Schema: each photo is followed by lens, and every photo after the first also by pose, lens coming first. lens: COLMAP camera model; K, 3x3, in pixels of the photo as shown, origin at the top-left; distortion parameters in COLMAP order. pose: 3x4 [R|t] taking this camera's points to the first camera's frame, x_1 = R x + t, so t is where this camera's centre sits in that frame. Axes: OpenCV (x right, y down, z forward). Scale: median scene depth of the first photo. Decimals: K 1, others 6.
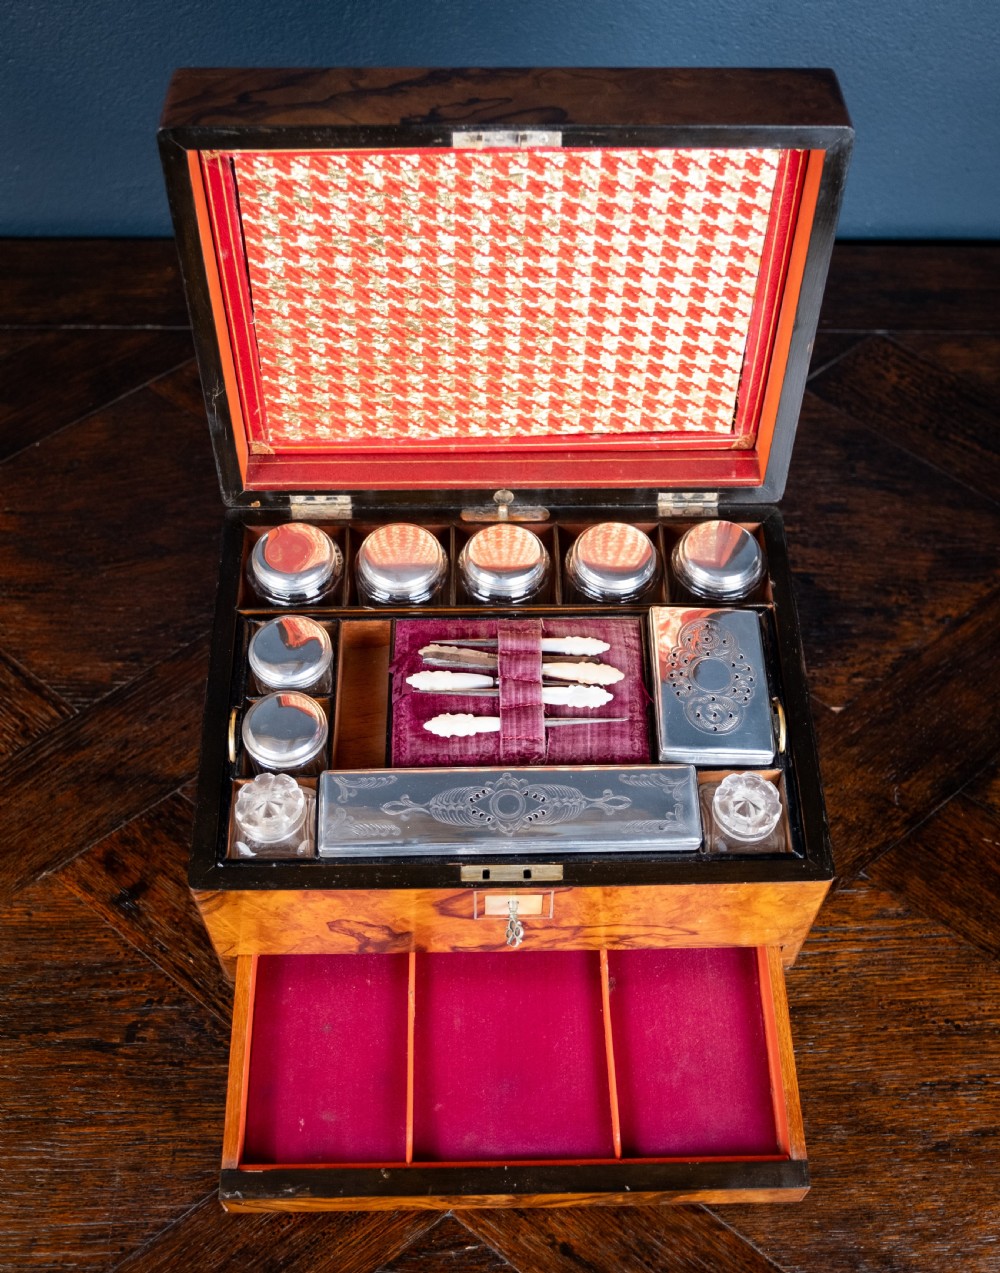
lens RADIAL K [[1441.7, 0, 524.0], [0, 1441.7, 636.3], [0, 0, 1]] dist [-0.016718, 0.024735]
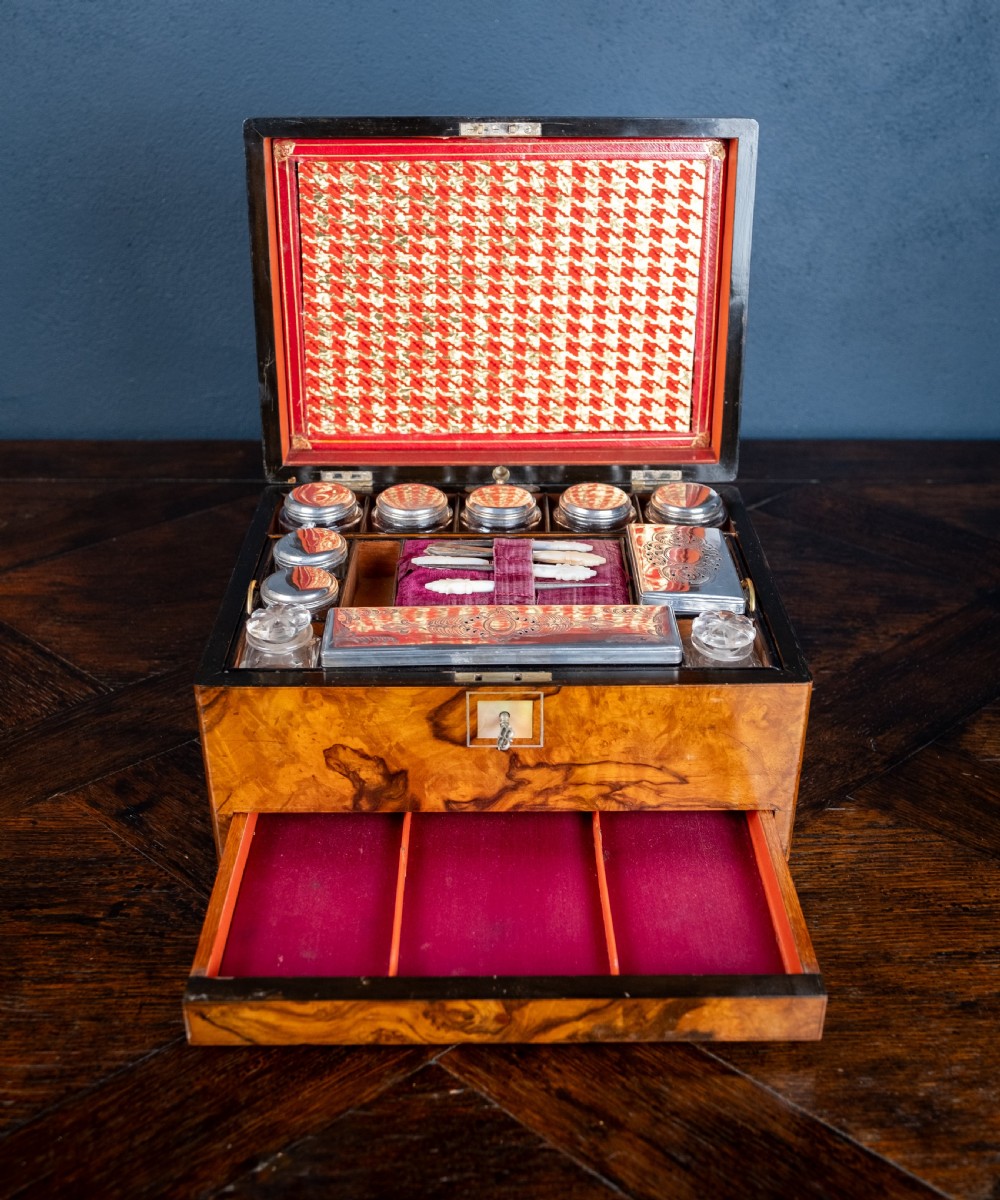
lens RADIAL K [[1217.8, 0, 519.9], [0, 1217.8, 536.6], [0, 0, 1]] dist [-0.004012, -0.006552]
pose [[0.999862, -0.009762, -0.013461, 0.015106], [0.001864, 0.870223, -0.492655, 0.463638], [0.016523, 0.492562, 0.870120, 0.161616]]
